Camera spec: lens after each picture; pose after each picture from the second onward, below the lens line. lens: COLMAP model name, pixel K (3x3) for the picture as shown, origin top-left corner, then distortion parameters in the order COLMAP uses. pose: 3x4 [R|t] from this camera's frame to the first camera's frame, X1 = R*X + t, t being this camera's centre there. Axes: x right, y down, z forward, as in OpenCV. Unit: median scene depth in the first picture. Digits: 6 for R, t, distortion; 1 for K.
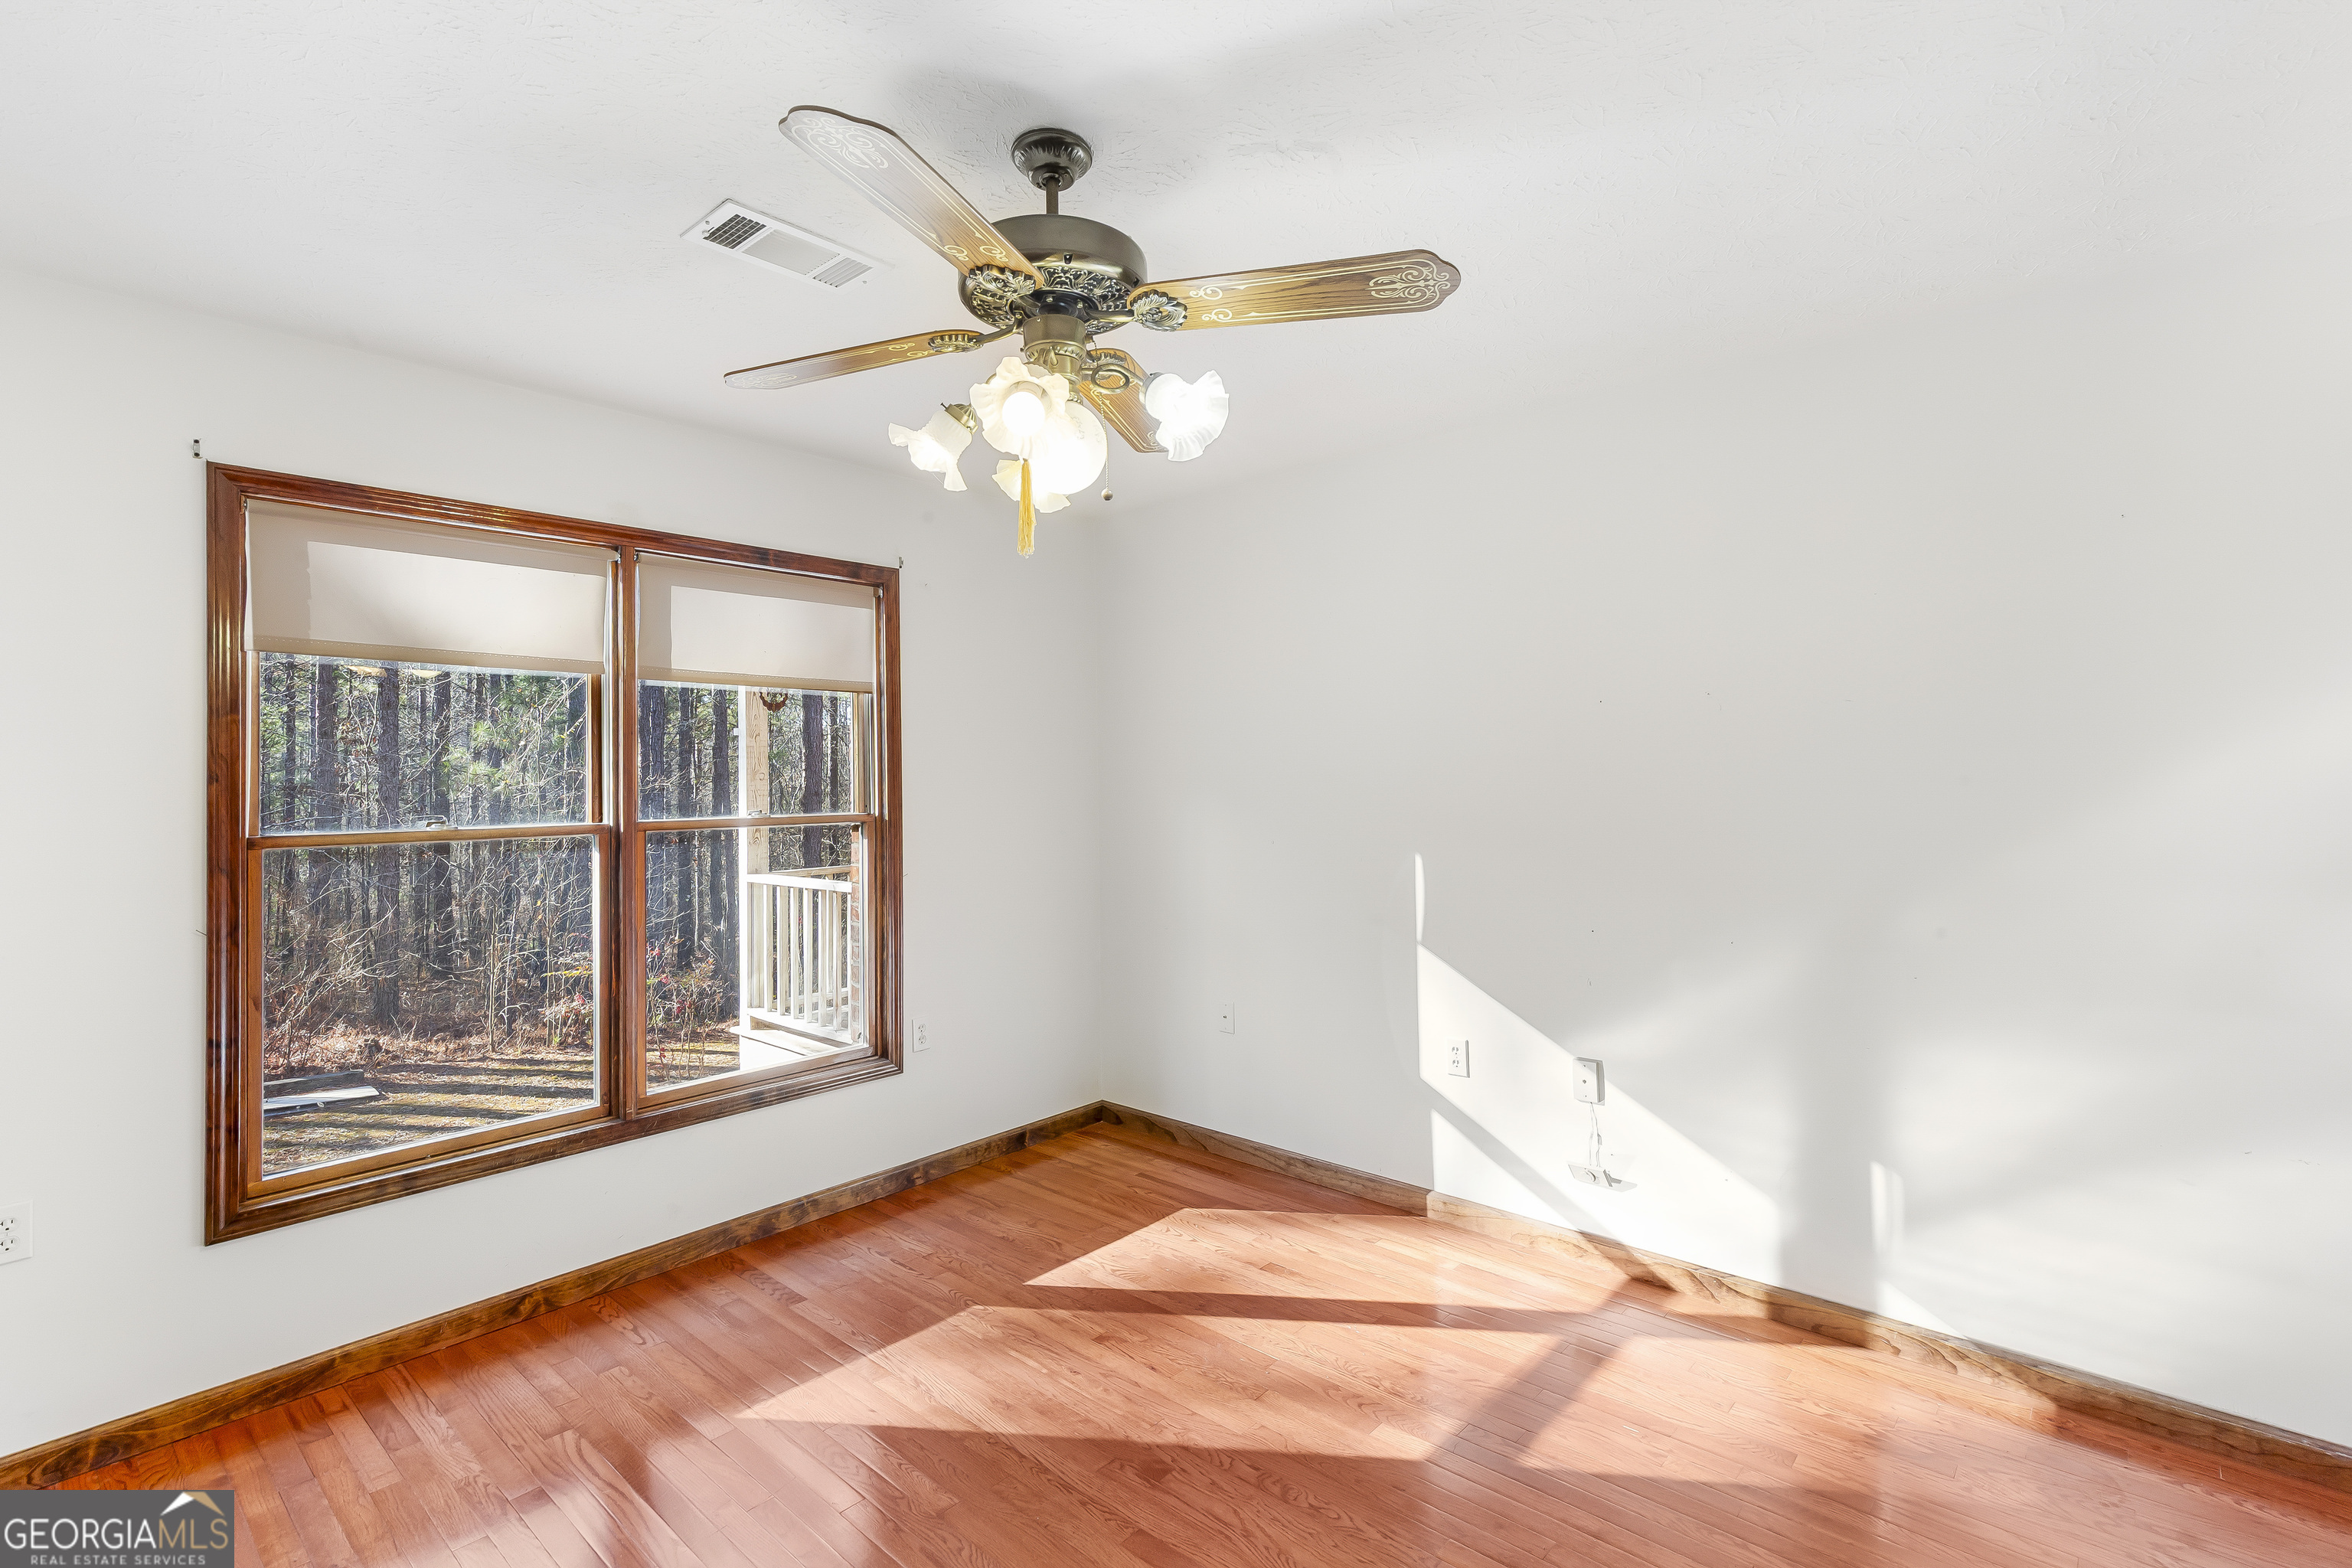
lens RADIAL K [[1080.2, 0, 1175.8], [0, 1080.2, 765.2], [0, 0, 1]] dist [0.000932, -0.000183]
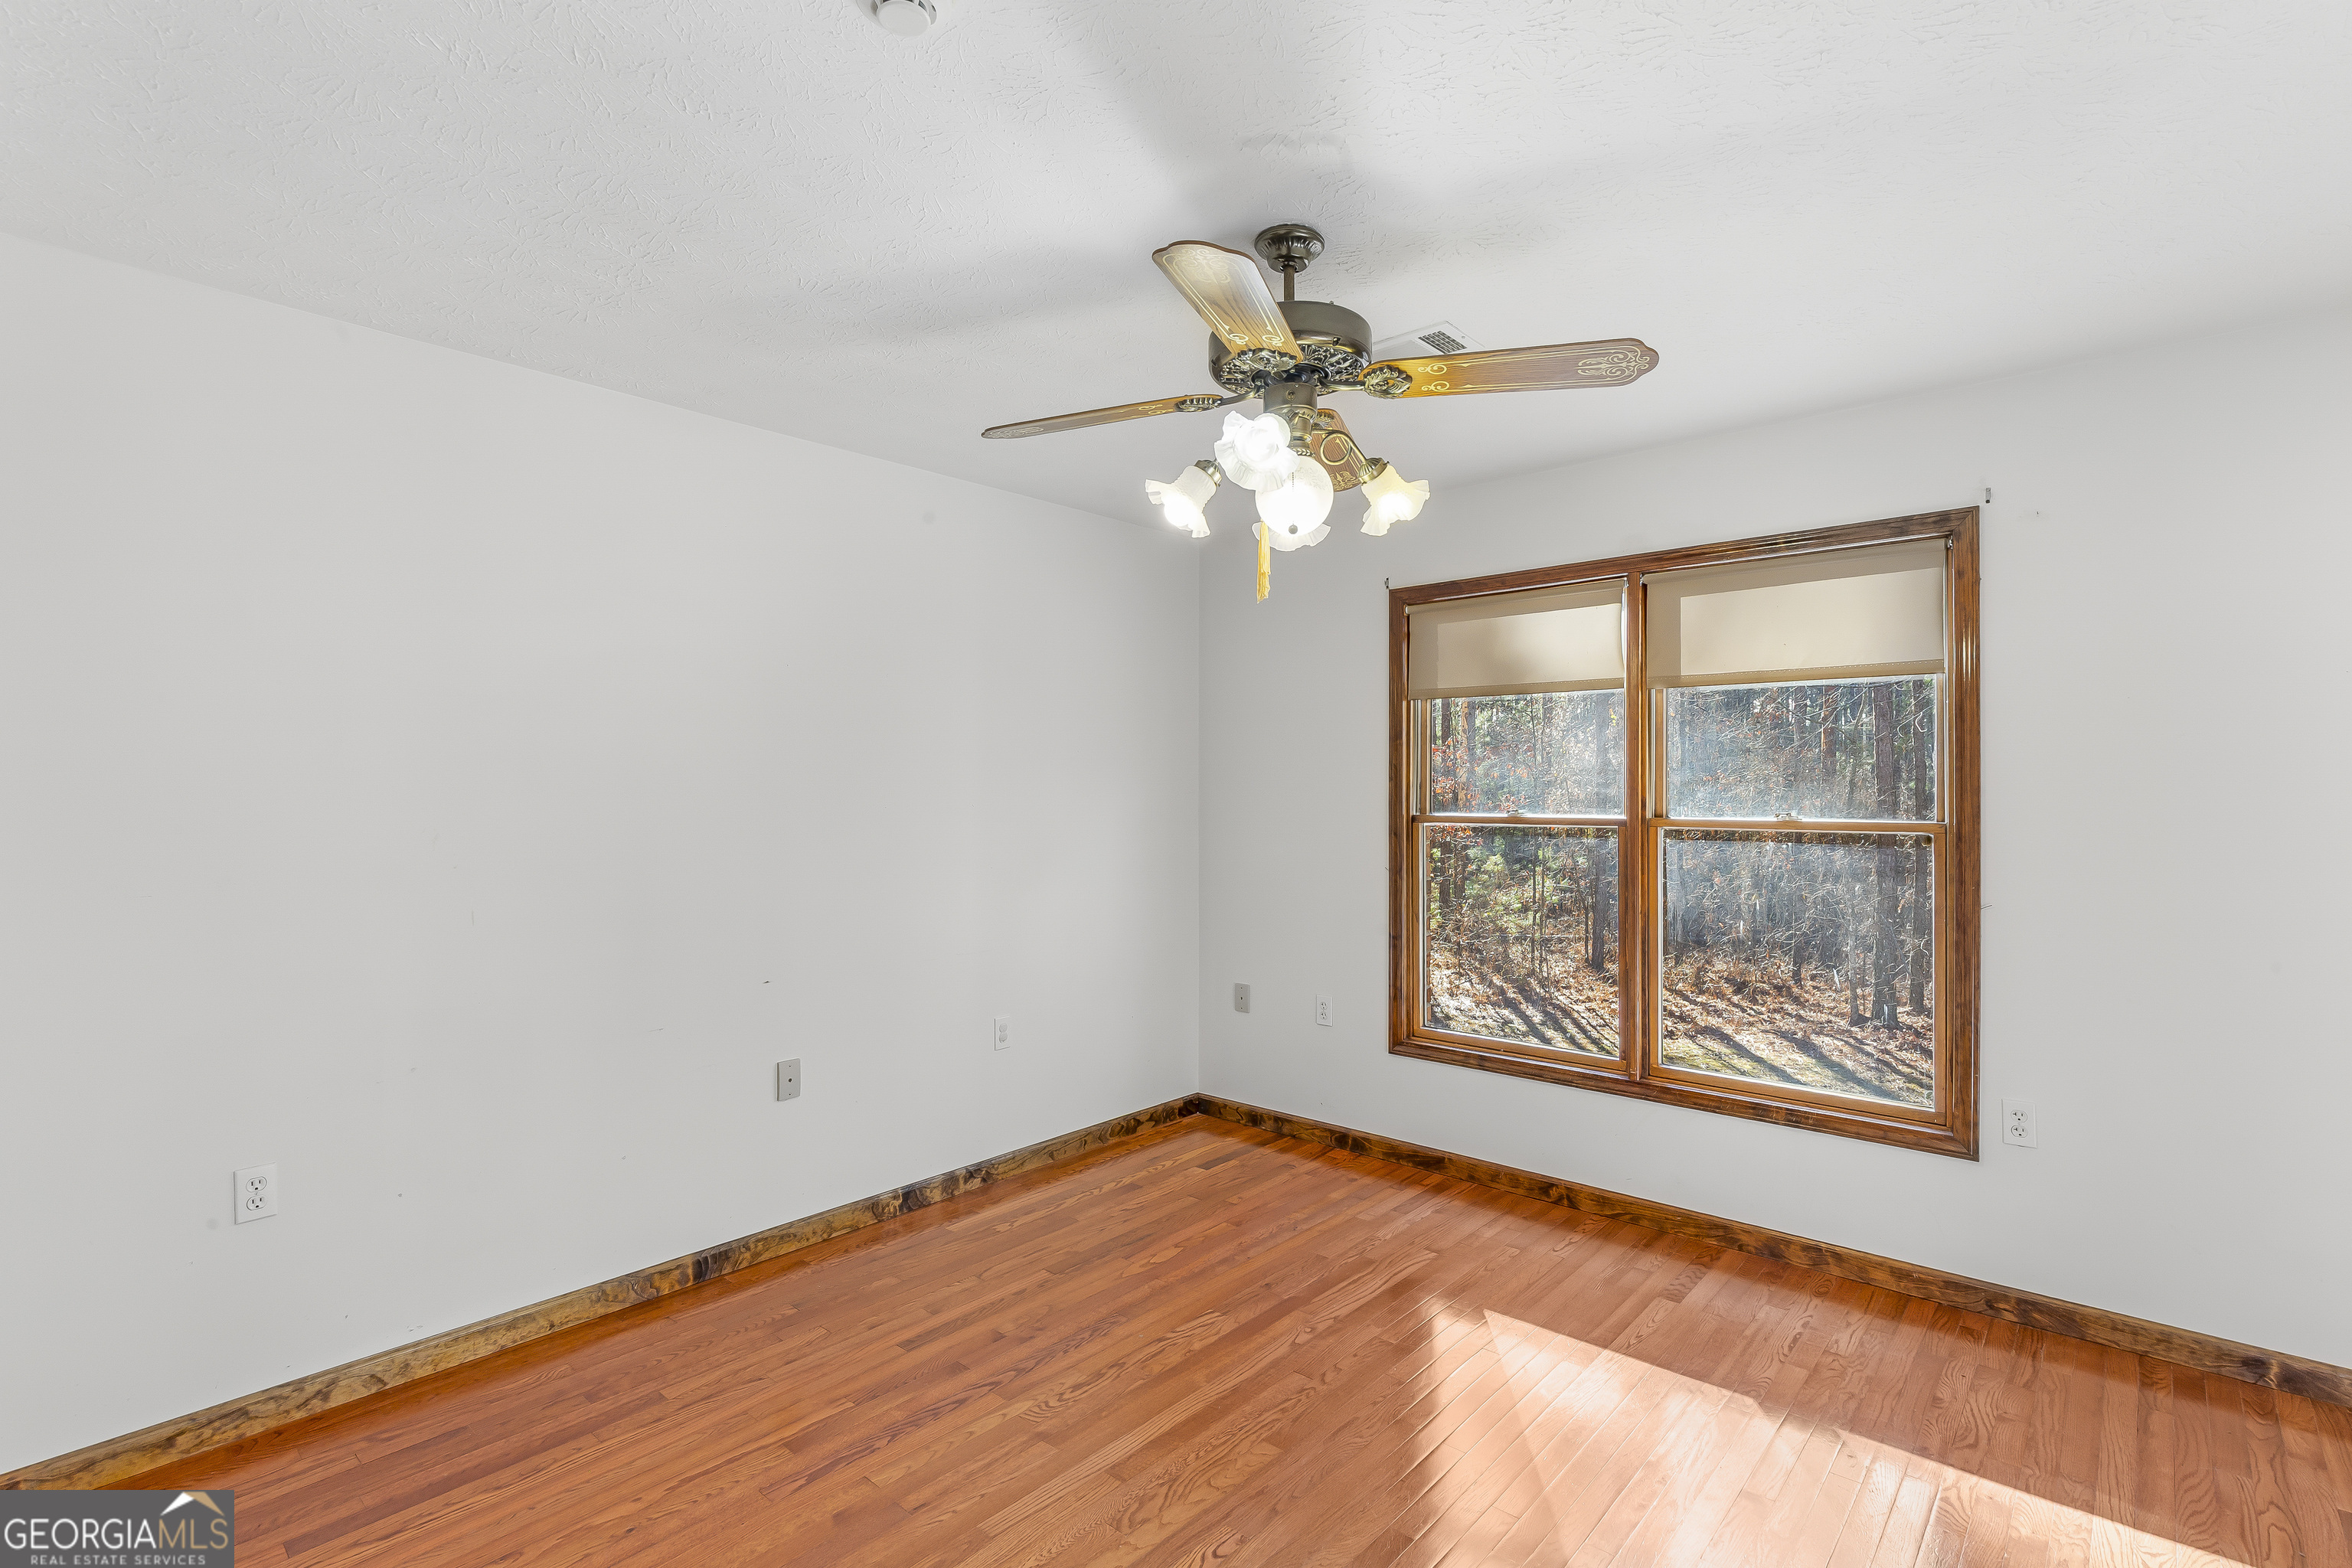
lens RADIAL K [[1086.2, 0, 1178.9], [0, 1086.2, 792.8], [0, 0, 1]] dist [0.003118, 0.000299]
pose [[0.003947, 0.013417, -0.999902, 0.651675], [0.009510, 0.999864, 0.013454, 0.006748], [0.999947, -0.009562, 0.003819, 0.539838]]
